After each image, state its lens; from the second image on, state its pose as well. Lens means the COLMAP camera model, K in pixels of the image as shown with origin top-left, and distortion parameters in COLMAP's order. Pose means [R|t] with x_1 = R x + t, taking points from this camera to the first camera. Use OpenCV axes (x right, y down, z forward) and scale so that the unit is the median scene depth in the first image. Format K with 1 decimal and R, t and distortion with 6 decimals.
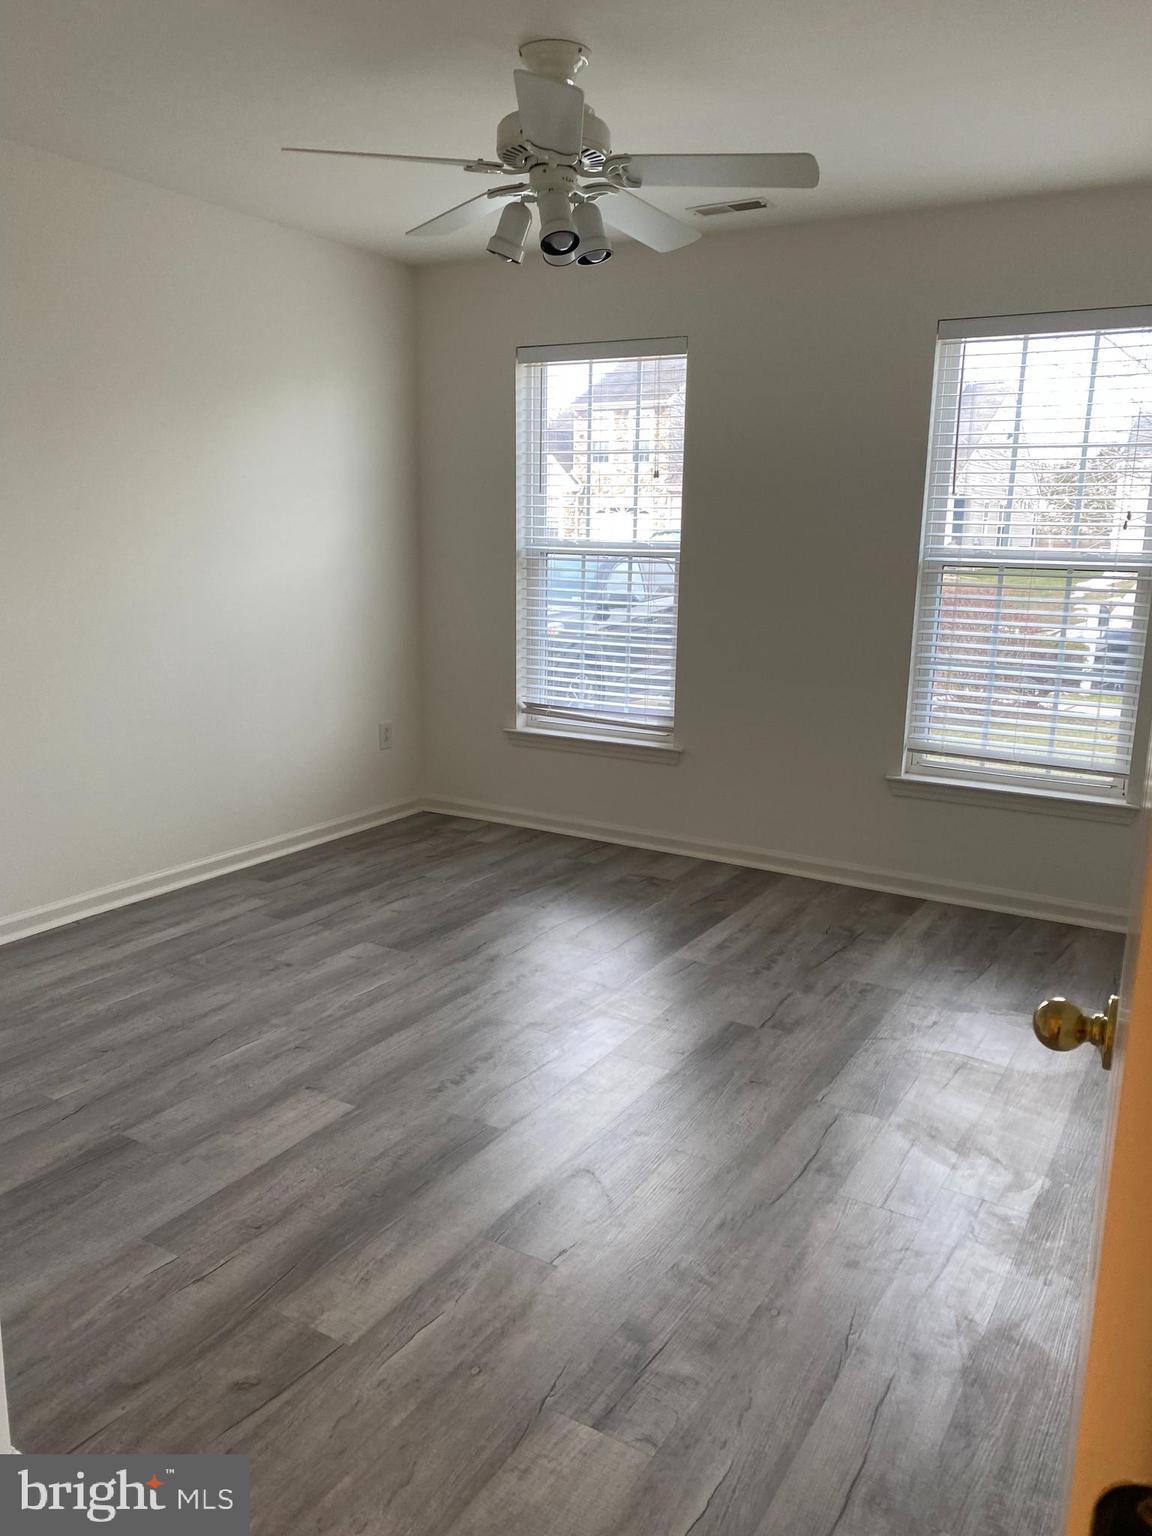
lens RADIAL K [[1173.8, 0, 574.3], [0, 1173.8, 768.6], [0, 0, 1]] dist [0.047163, -0.052989]
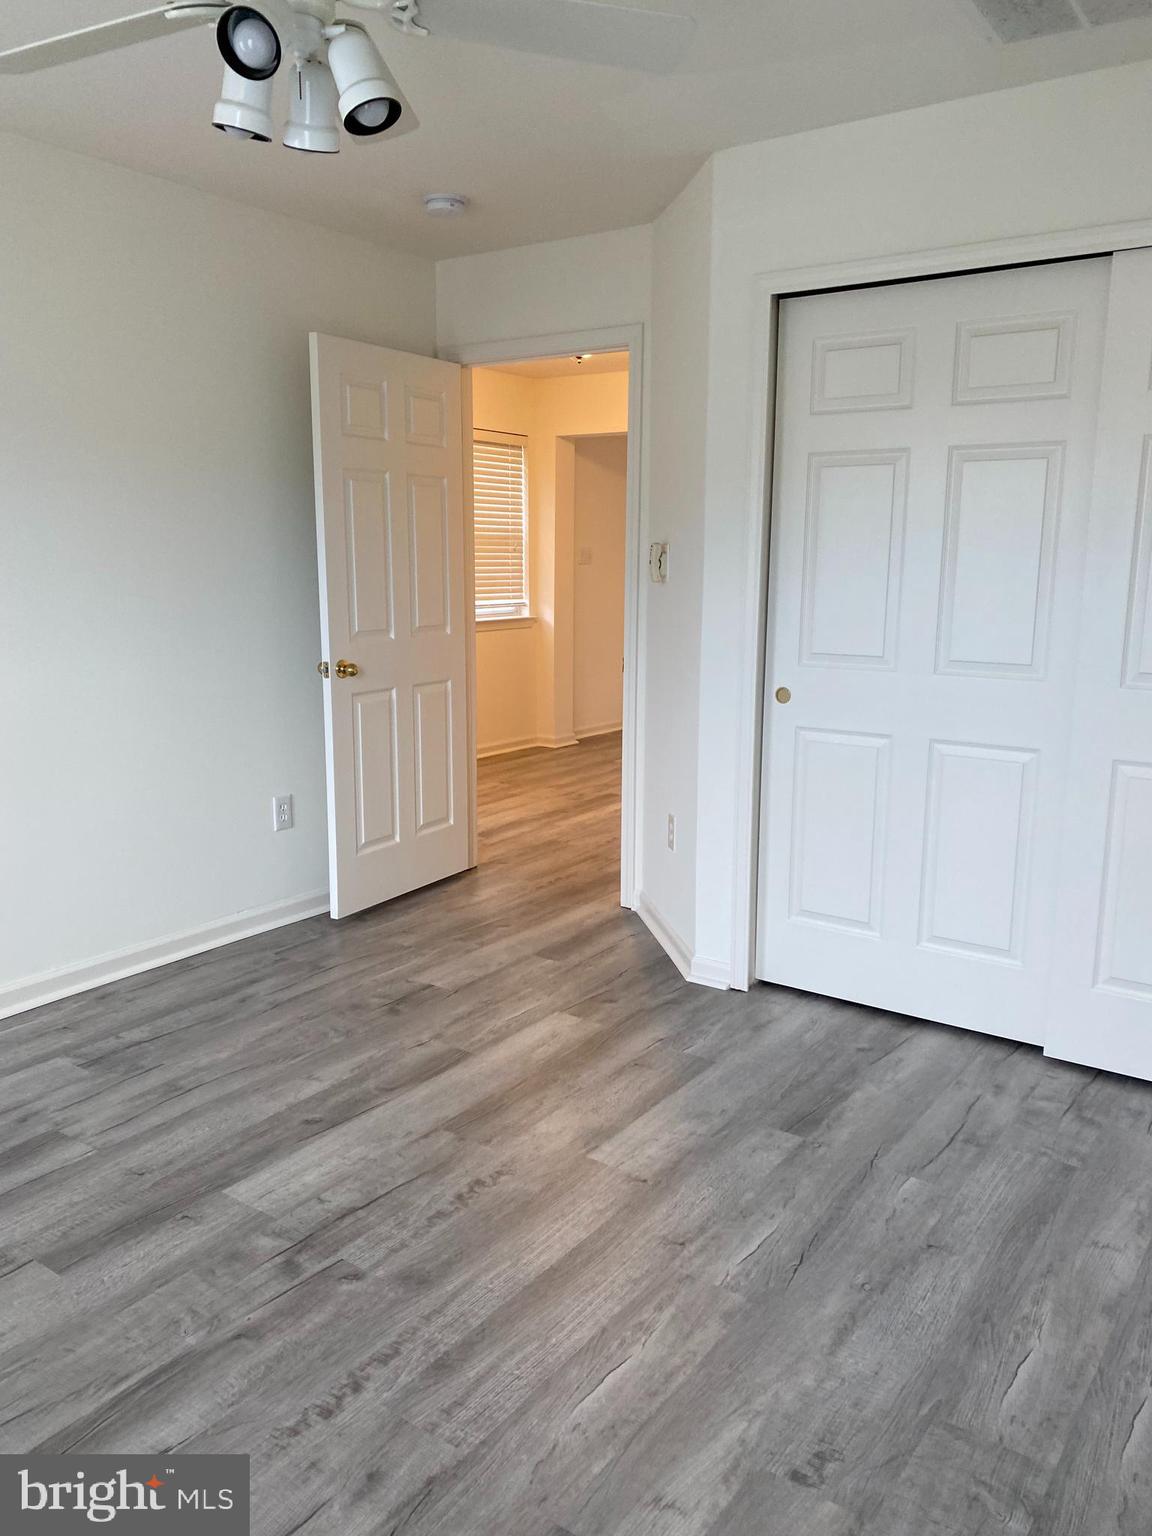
lens RADIAL K [[1173.8, 0, 566.4], [0, 1173.8, 758.8], [0, 0, 1]] dist [0.047163, -0.052989]
pose [[-0.996328, -0.038744, 0.076352, -0.247037], [-0.007248, 0.926726, 0.375668, -0.398131], [-0.085313, 0.373735, -0.923604, 1.898153]]
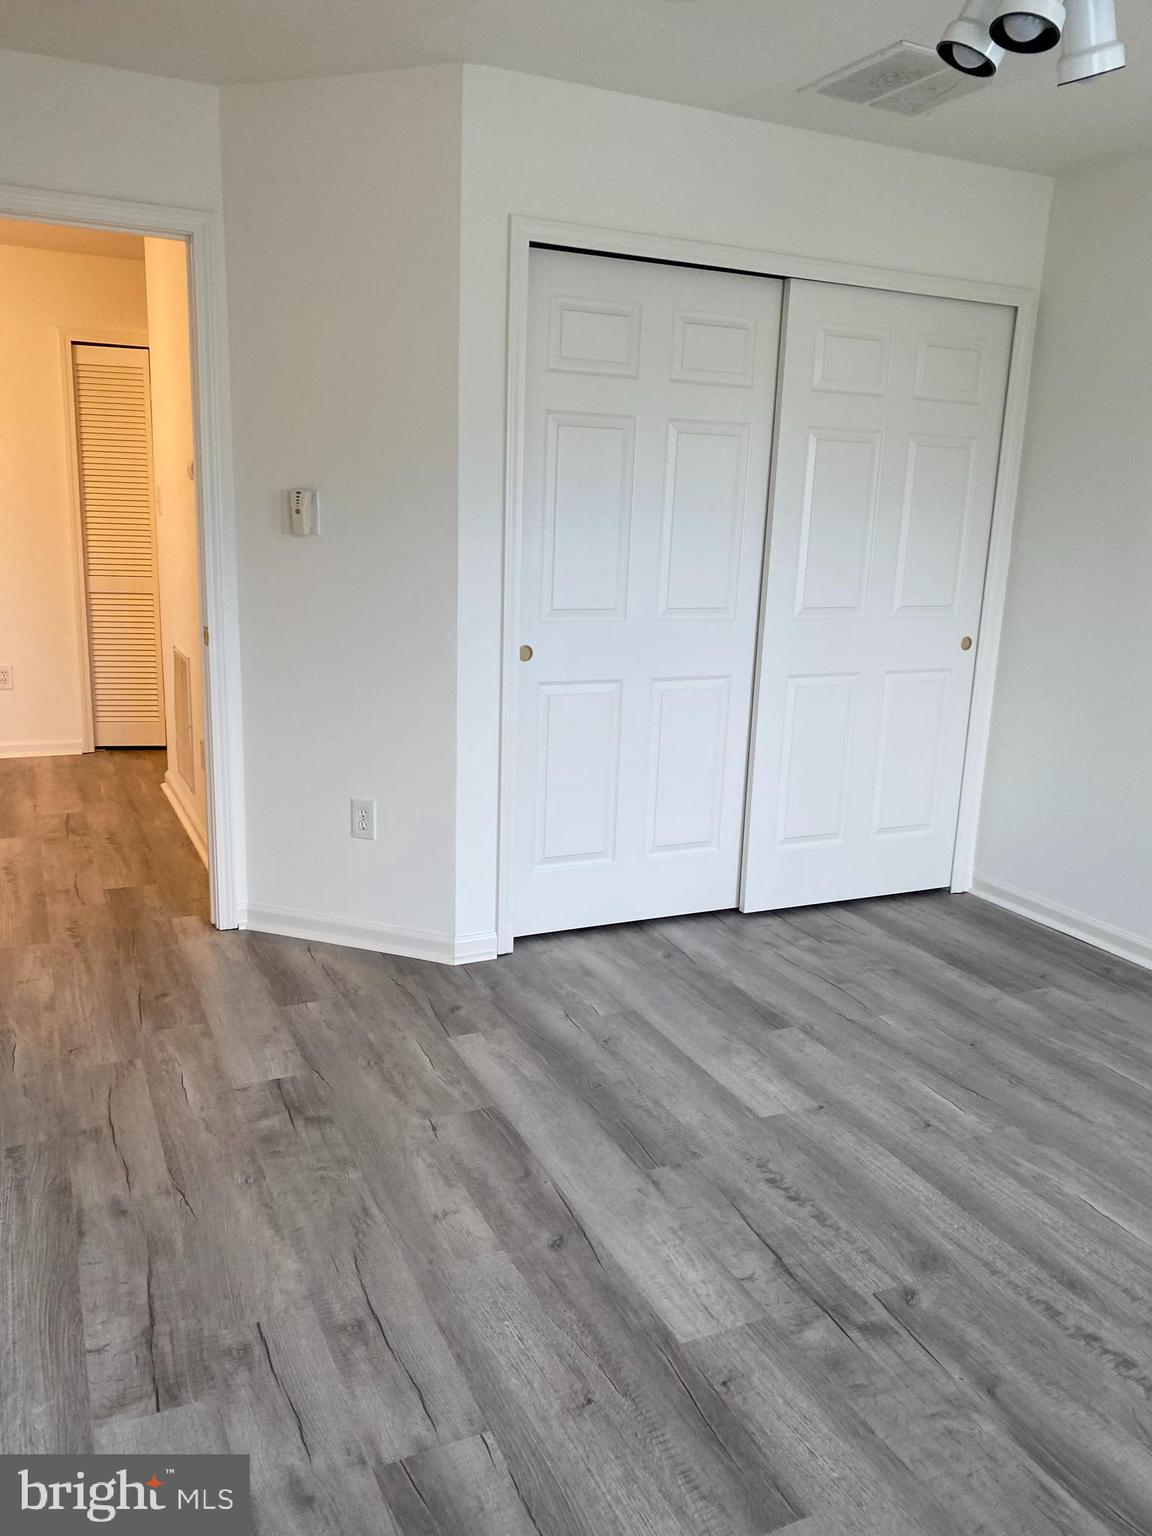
lens RADIAL K [[1173.8, 0, 564.7], [0, 1173.8, 754.7], [0, 0, 1]] dist [0.047163, -0.052989]
pose [[-0.565612, 0.135627, -0.813442, 0.702898], [-0.210518, 0.929957, 0.301433, -0.266681], [0.797349, 0.341738, -0.497444, 1.348087]]
